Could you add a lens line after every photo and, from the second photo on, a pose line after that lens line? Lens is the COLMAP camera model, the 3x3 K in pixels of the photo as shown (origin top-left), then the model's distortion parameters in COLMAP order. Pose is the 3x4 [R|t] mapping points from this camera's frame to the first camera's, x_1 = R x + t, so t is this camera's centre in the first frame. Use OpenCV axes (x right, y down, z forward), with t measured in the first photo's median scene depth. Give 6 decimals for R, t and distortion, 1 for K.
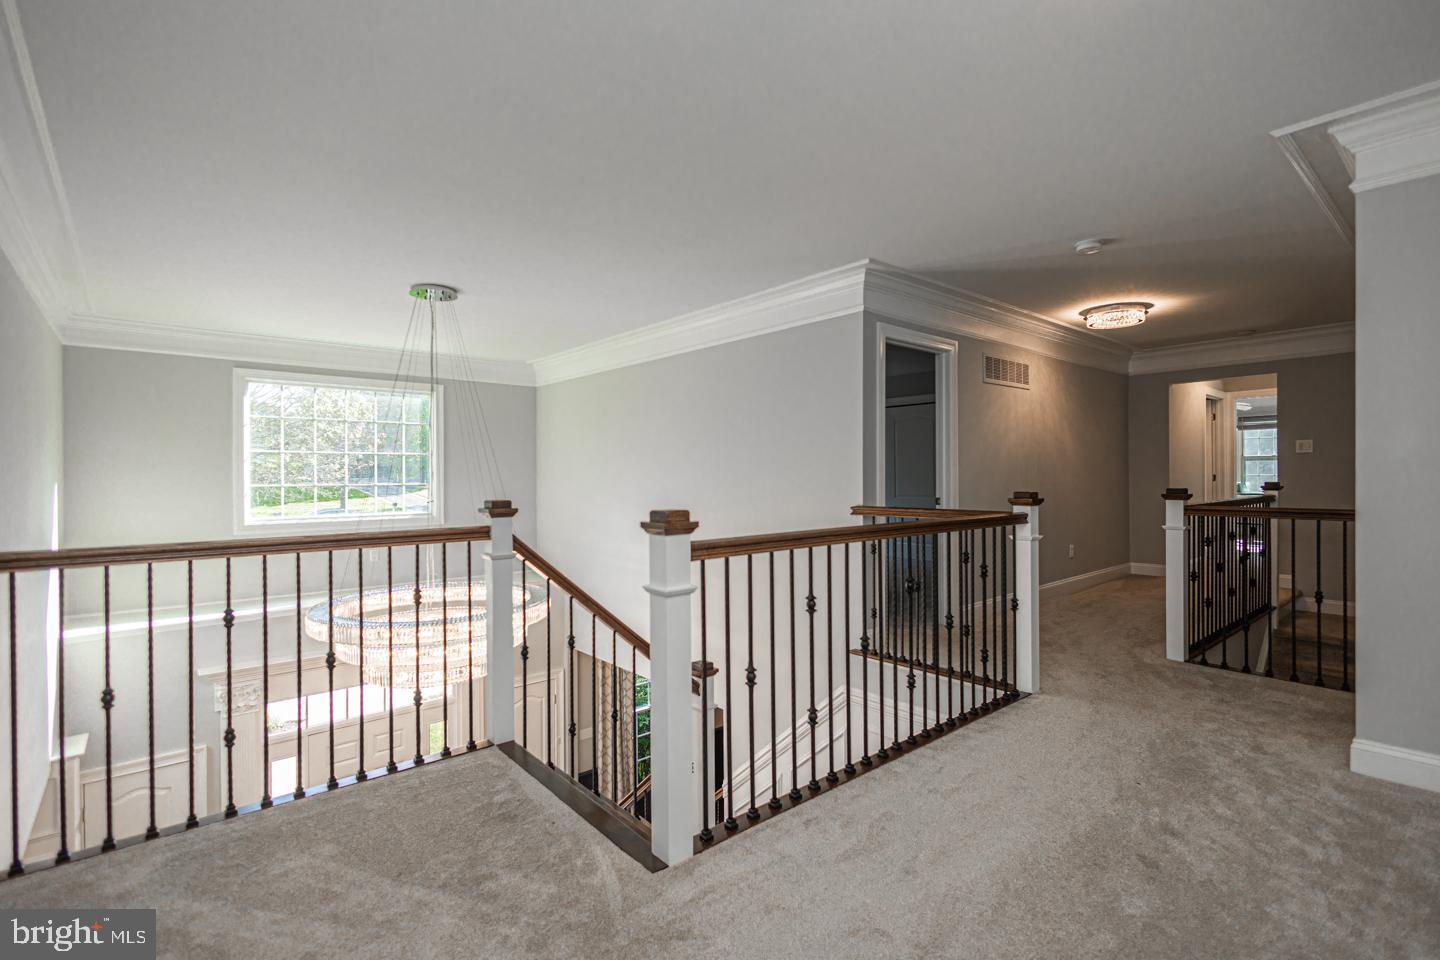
lens RADIAL K [[673.6, 0, 694.7], [0, 673.6, 472.9], [0, 0, 1]] dist [0.010552, -0.004720]
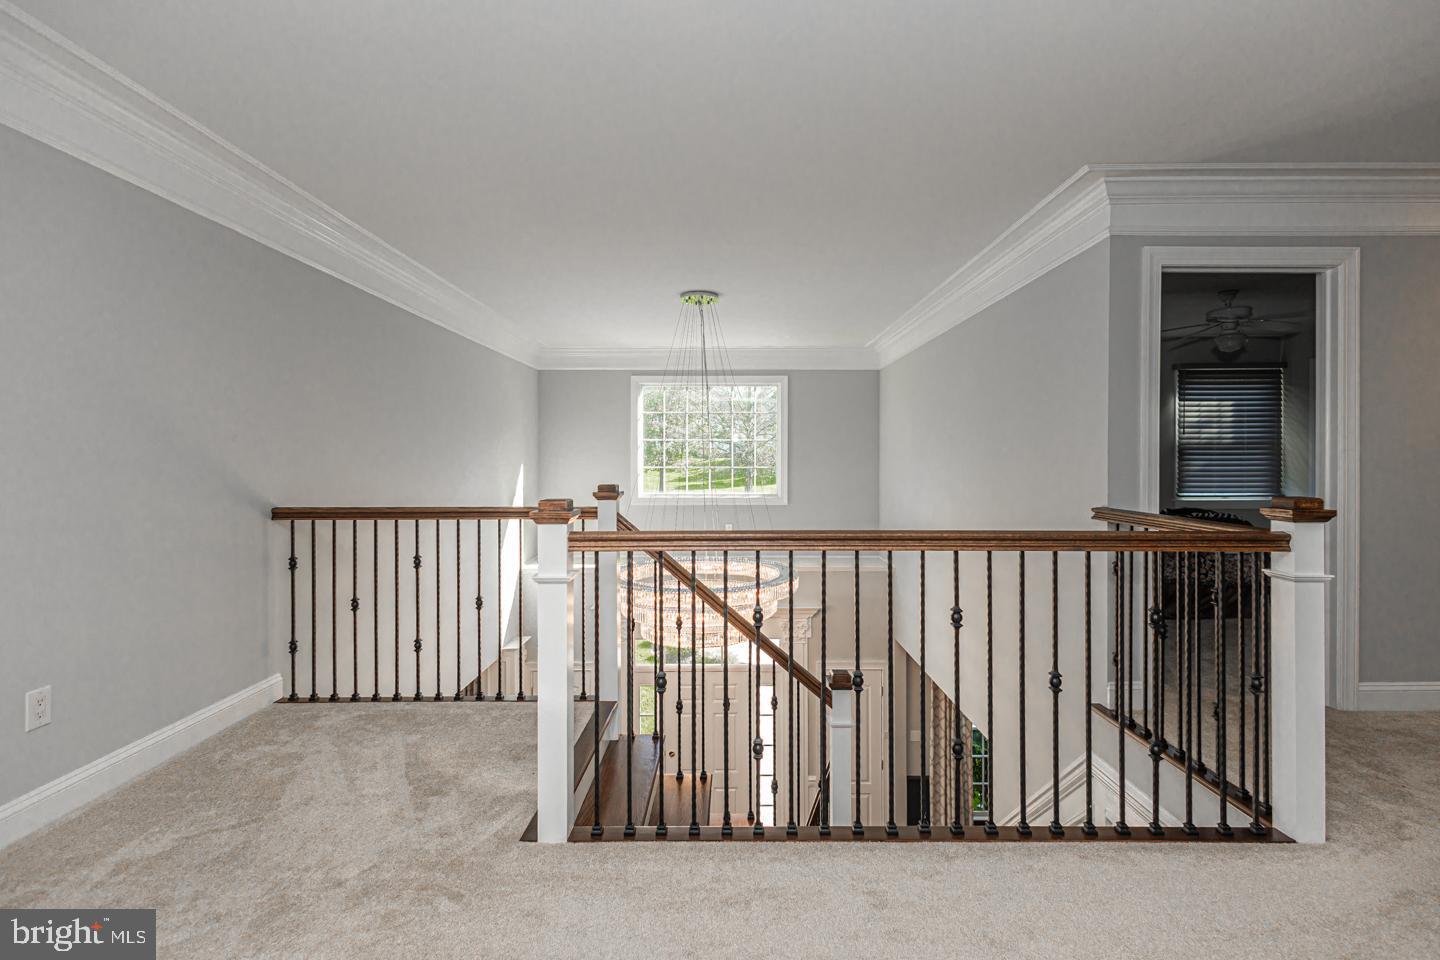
lens RADIAL K [[673.6, 0, 720.2], [0, 673.6, 471.4], [0, 0, 1]] dist [0.010552, -0.004720]
pose [[0.768171, 0.017502, -0.640005, 0.386525], [-0.004520, 0.999750, 0.021915, -0.004268], [0.640228, -0.013941, 0.768058, 0.180920]]
